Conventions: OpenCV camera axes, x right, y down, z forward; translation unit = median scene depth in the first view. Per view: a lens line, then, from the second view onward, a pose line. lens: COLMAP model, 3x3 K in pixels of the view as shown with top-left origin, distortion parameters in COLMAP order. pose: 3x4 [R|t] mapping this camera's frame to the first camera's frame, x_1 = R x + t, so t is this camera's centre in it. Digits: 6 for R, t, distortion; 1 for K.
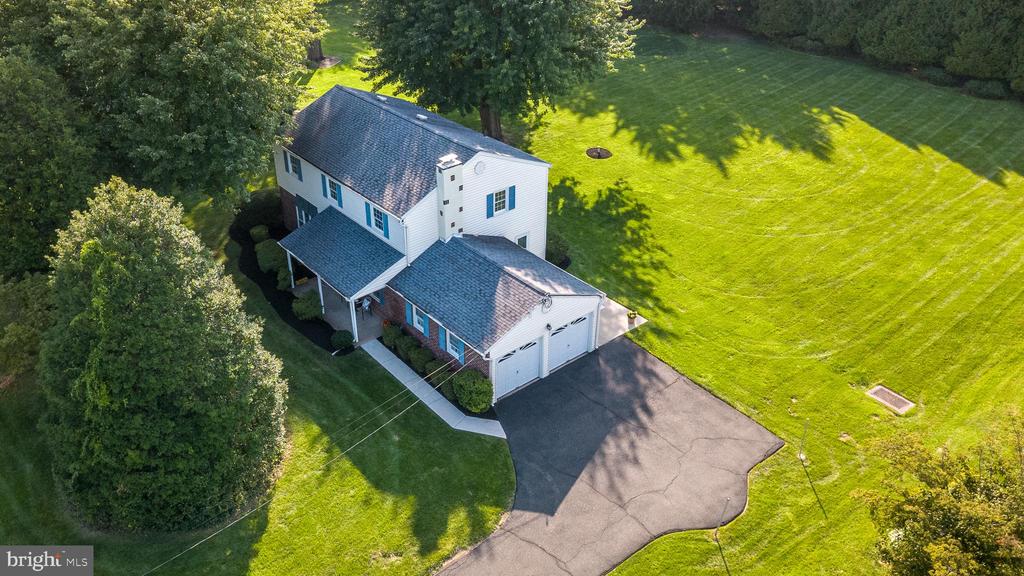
lens RADIAL K [[821.8, 0, 470.0], [0, 821.8, 269.3], [0, 0, 1]] dist [0.014398, 0.001998]
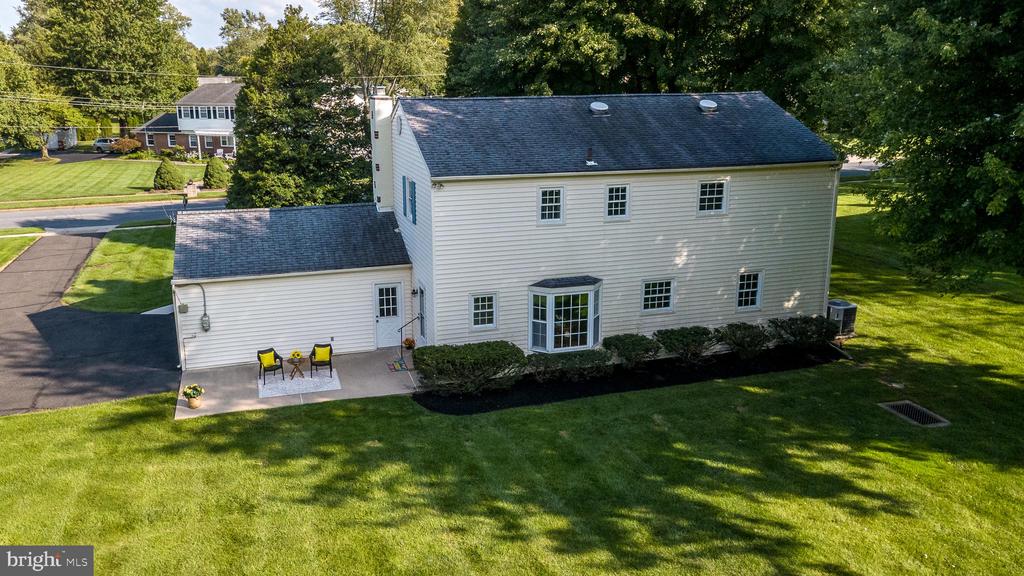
lens RADIAL K [[821.8, 0, 470.0], [0, 821.8, 269.3], [0, 0, 1]] dist [0.014398, 0.001998]
pose [[-0.395592, 0.218802, -0.891983, 0.614311], [-0.460509, 0.793042, 0.398767, -0.323331], [0.794631, 0.568515, -0.212961, 1.260666]]
